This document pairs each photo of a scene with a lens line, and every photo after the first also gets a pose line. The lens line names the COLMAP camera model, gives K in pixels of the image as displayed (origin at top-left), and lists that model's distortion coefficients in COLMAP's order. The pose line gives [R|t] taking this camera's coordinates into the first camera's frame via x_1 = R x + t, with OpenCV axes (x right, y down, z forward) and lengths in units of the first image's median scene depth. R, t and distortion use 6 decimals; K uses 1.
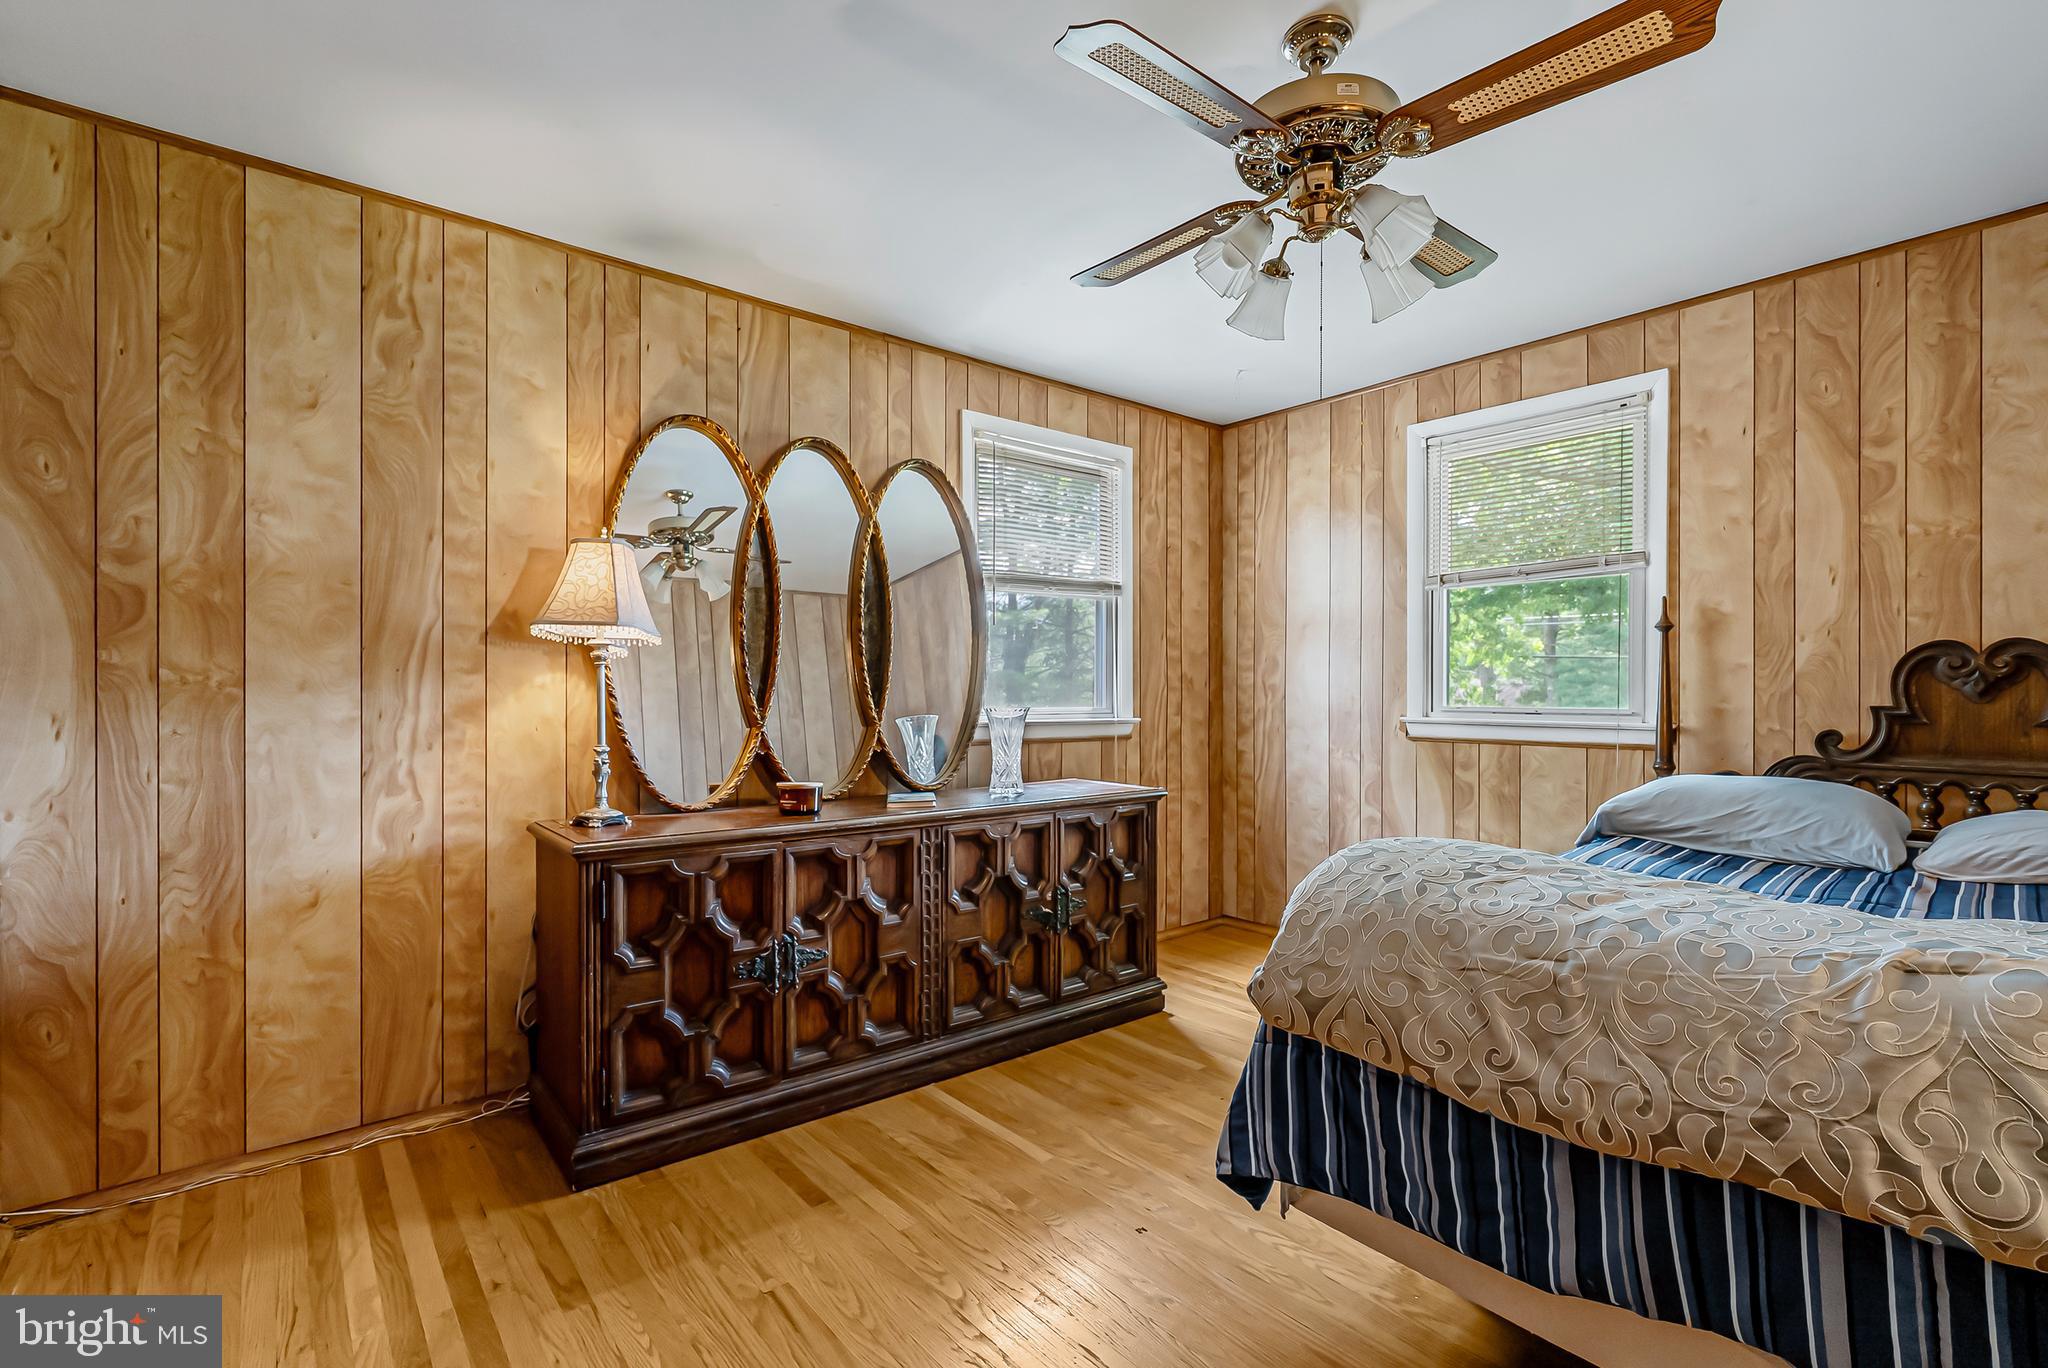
lens RADIAL K [[933.1, 0, 1022.4], [0, 933.1, 680.1], [0, 0, 1]] dist [-0.000759, 0.000074]
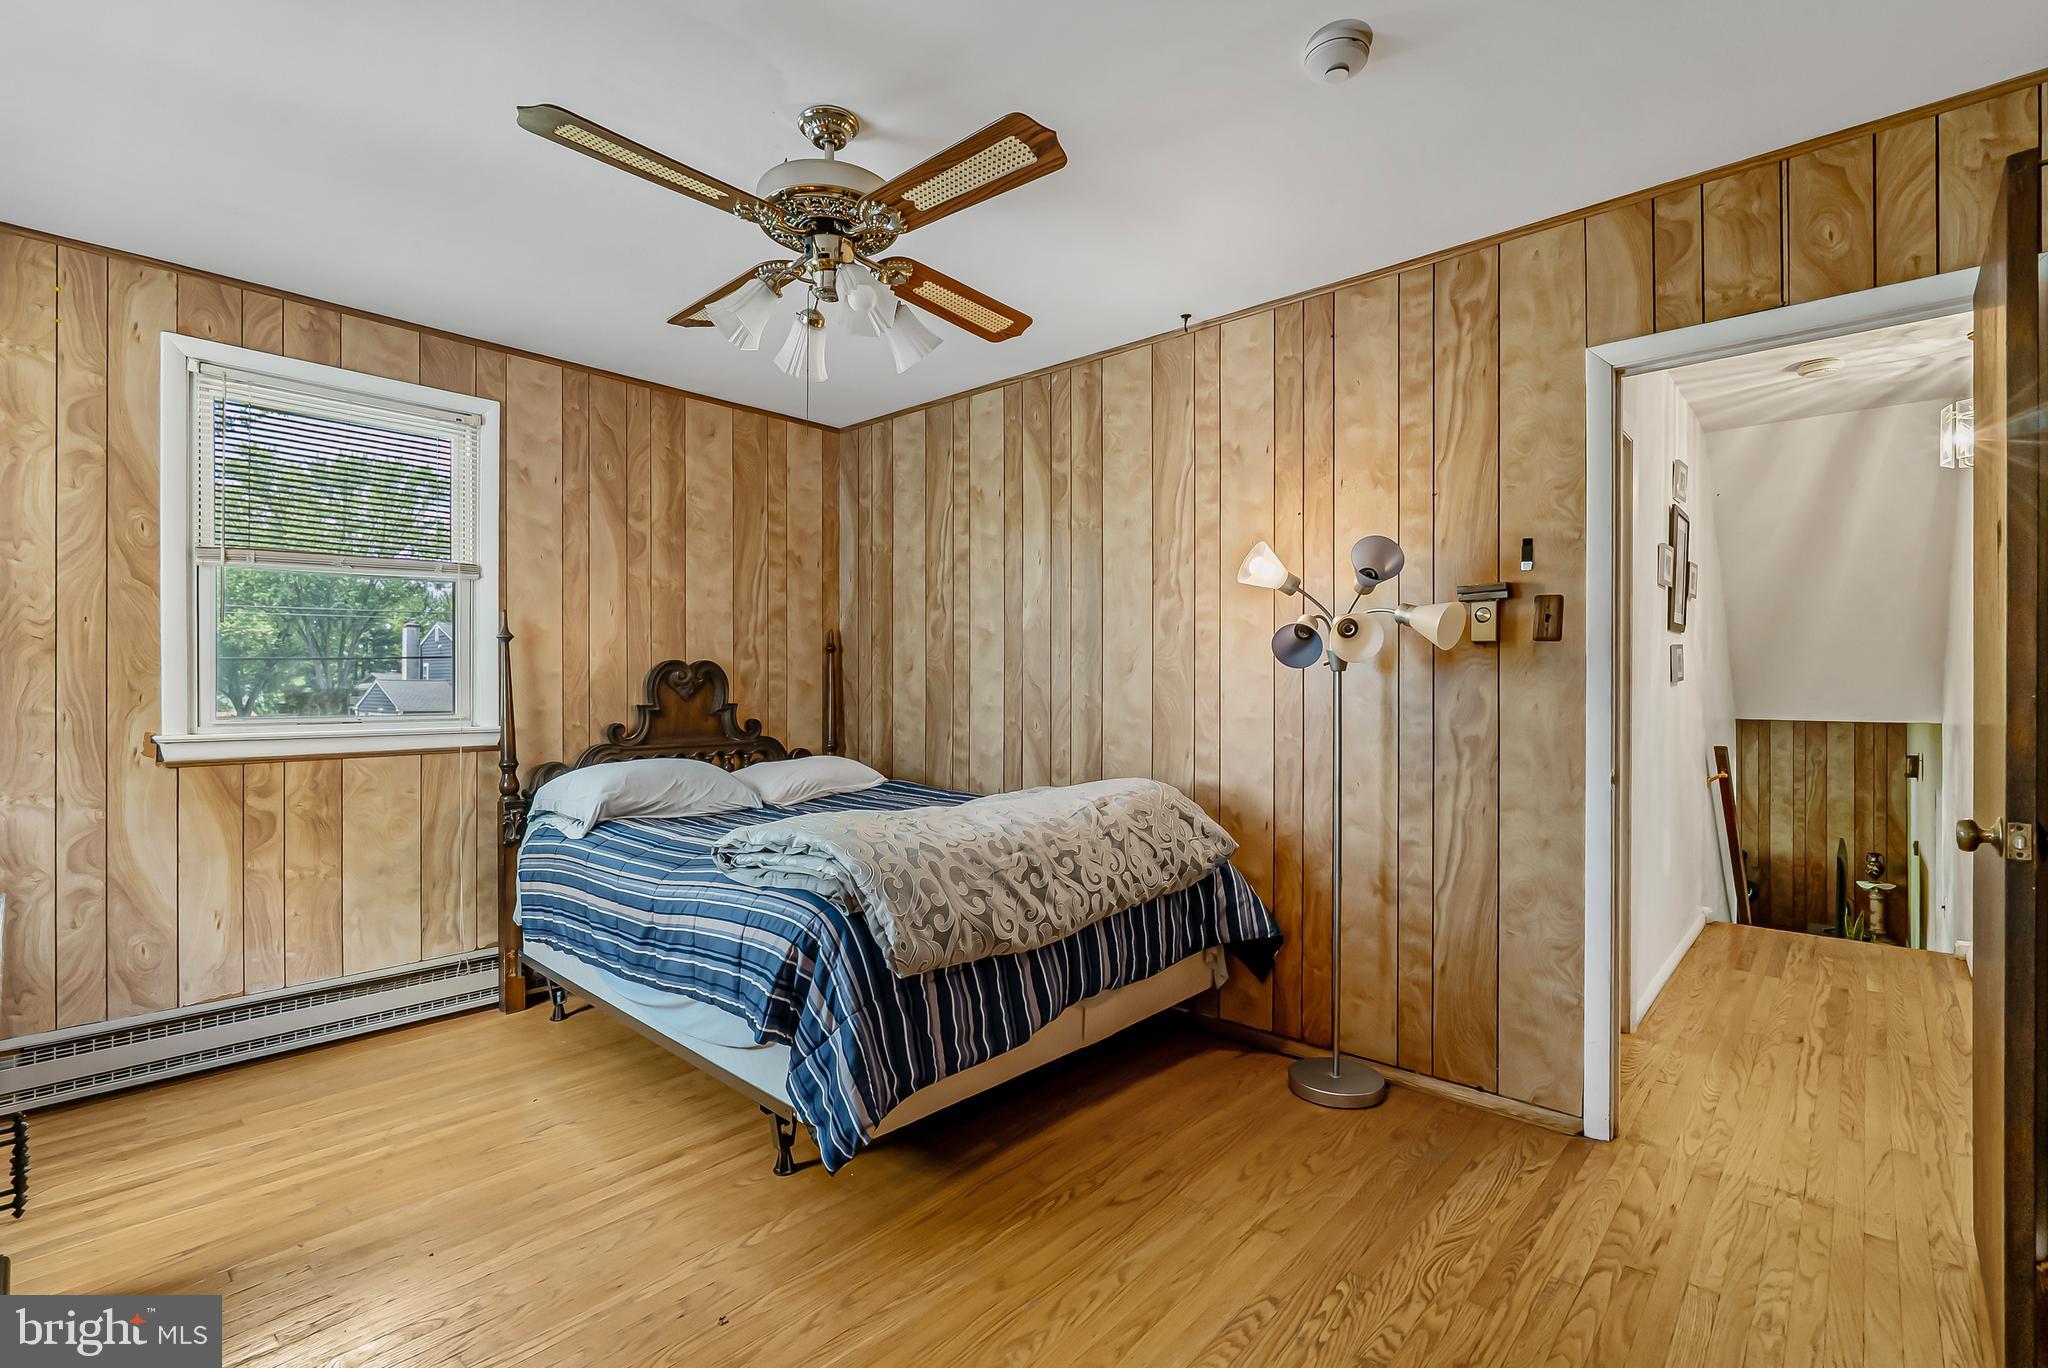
lens RADIAL K [[933.1, 0, 1020.1], [0, 933.1, 687.2], [0, 0, 1]] dist [-0.000759, 0.000074]
pose [[-0.139658, 0.007631, 0.990170, -0.504378], [0.002030, 0.999970, -0.007421, 0.011624], [-0.990198, 0.000974, -0.139669, 0.572651]]
